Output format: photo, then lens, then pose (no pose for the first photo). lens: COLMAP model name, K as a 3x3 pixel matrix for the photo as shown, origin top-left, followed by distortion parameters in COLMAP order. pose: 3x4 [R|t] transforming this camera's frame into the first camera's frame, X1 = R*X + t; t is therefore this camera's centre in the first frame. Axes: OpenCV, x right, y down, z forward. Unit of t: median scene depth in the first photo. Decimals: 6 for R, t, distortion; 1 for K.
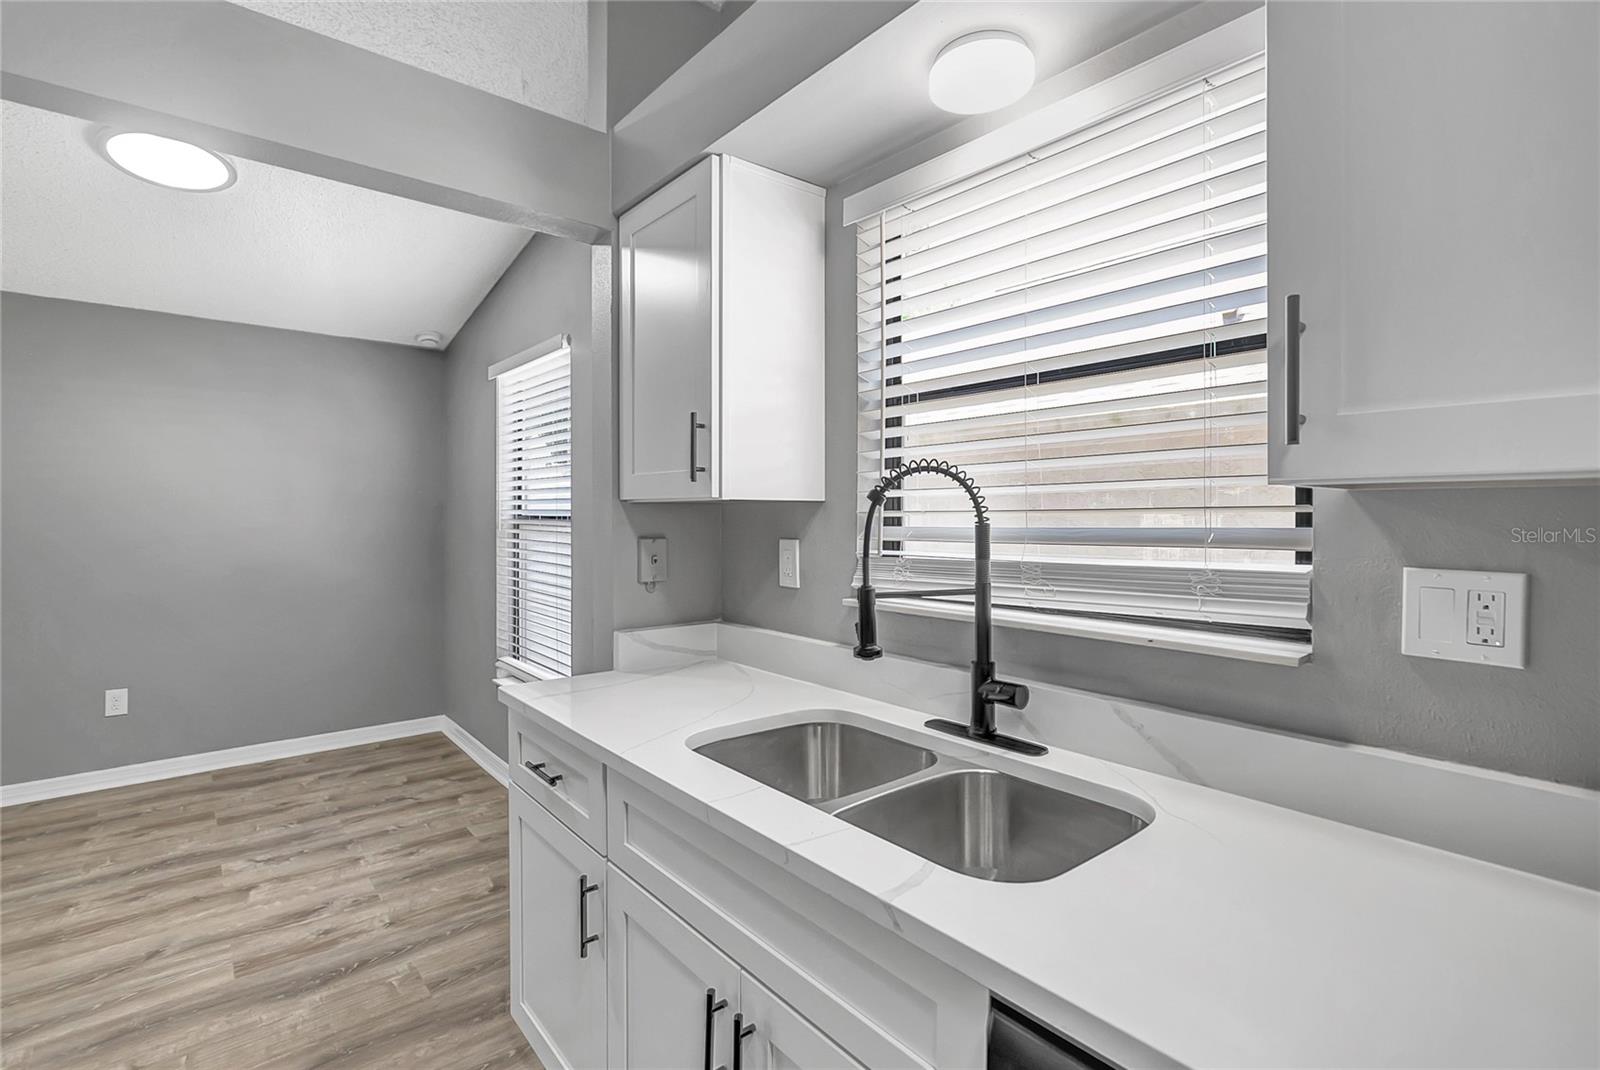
lens RADIAL K [[727.2, 0, 801.0], [0, 727.2, 520.2], [0, 0, 1]] dist [-0.029082, 0.000050]
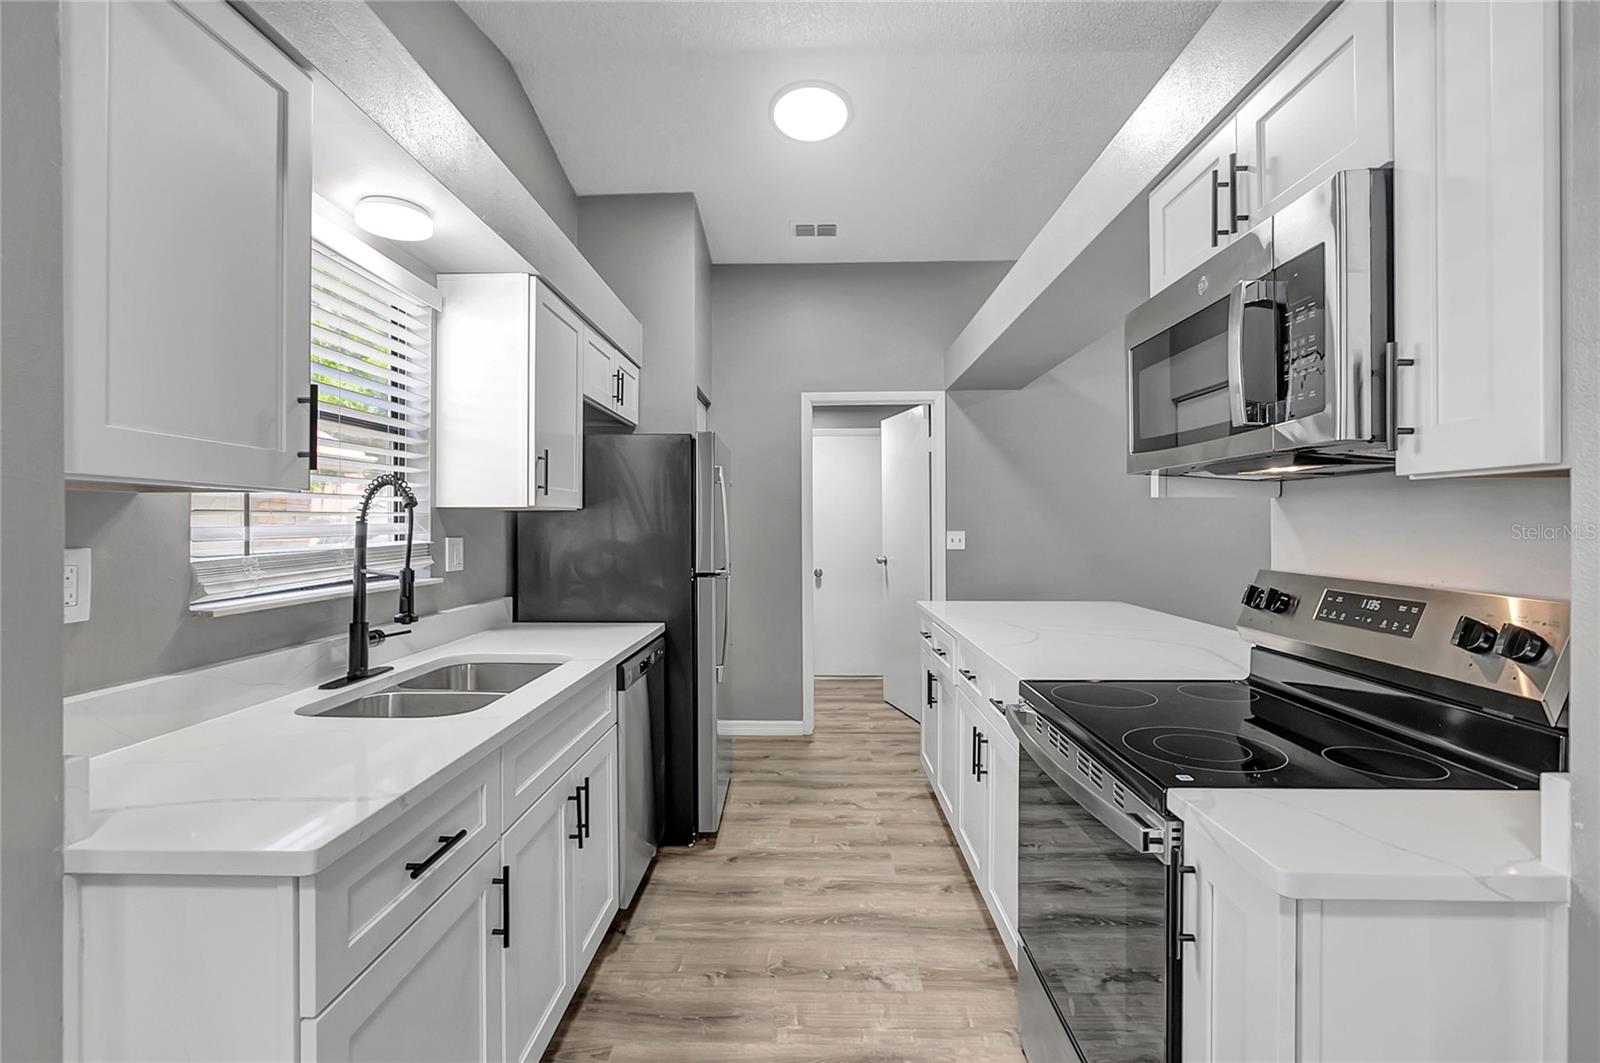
lens RADIAL K [[732.5, 0, 795.3], [0, 732.5, 539.7], [0, 0, 1]] dist [-0.019466, 0.009963]
pose [[-0.745366, -0.015942, 0.666465, -1.101623], [0.001809, 0.999662, 0.025935, 0.003384], [-0.666653, 0.020537, -0.745085, 1.268522]]
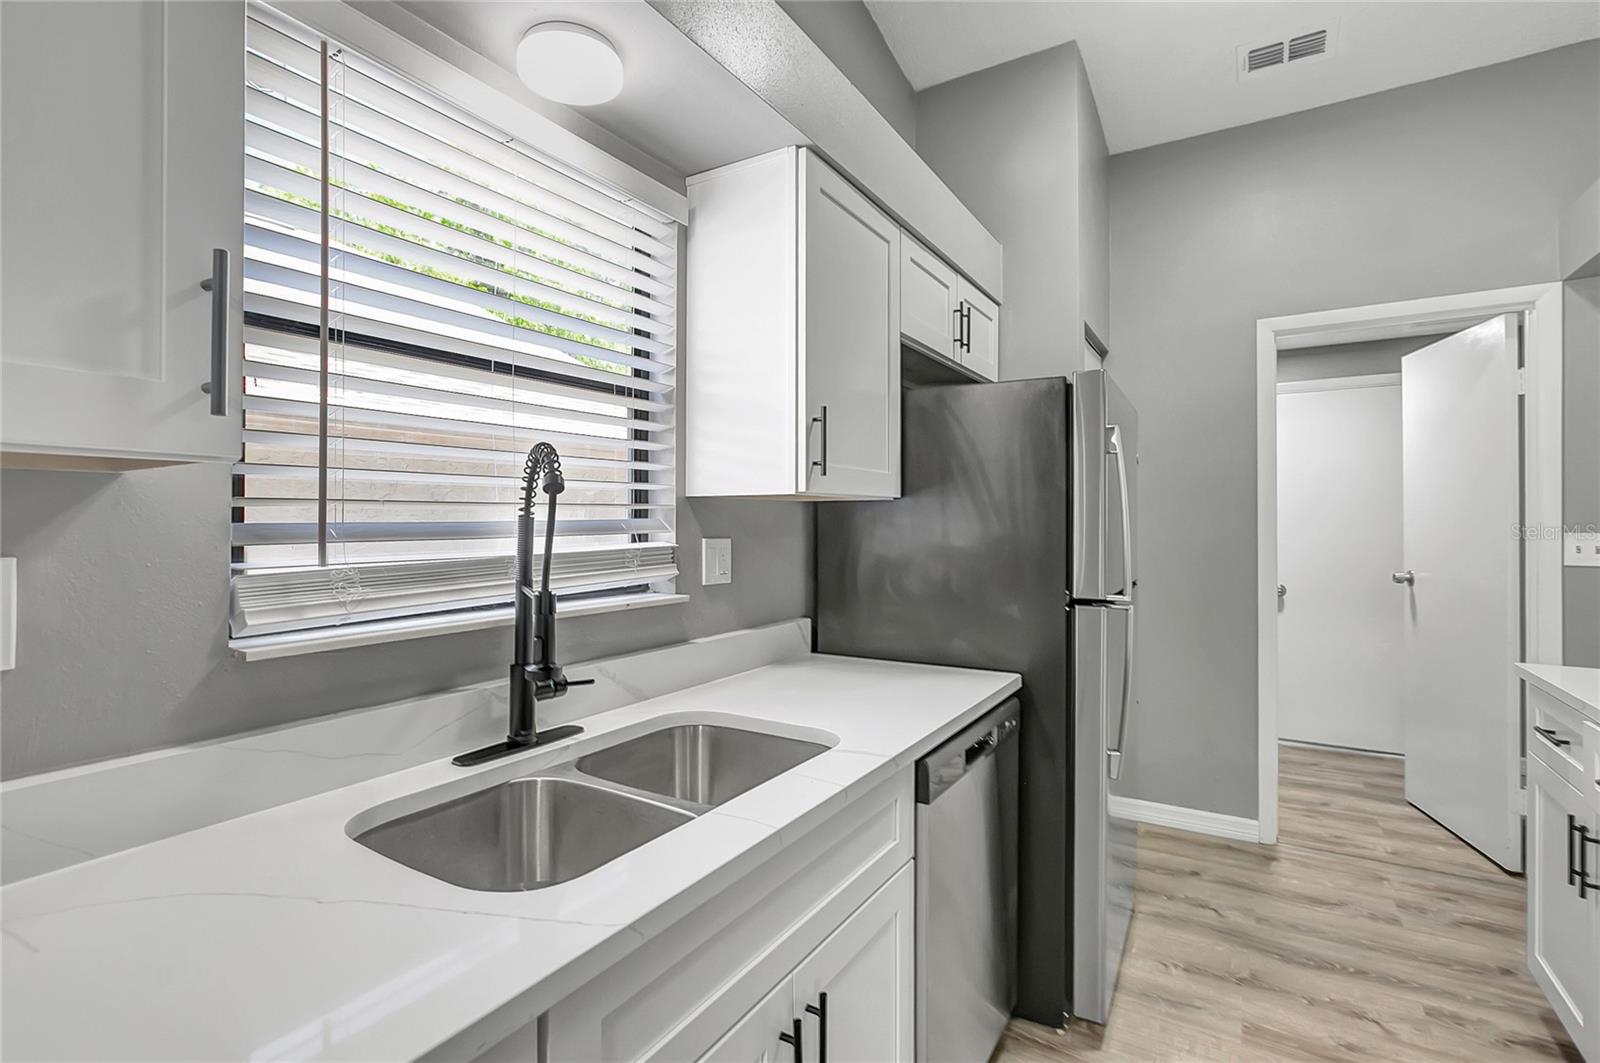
lens RADIAL K [[754.0, 0, 769.3], [0, 754.0, 517.4], [0, 0, 1]] dist [-0.023931, 0.007706]
pose [[-0.285164, -0.000191, 0.958479, -0.664664], [0.002539, 0.999996, 0.000955, 0.004666], [-0.958475, 0.002706, -0.285162, 0.839223]]
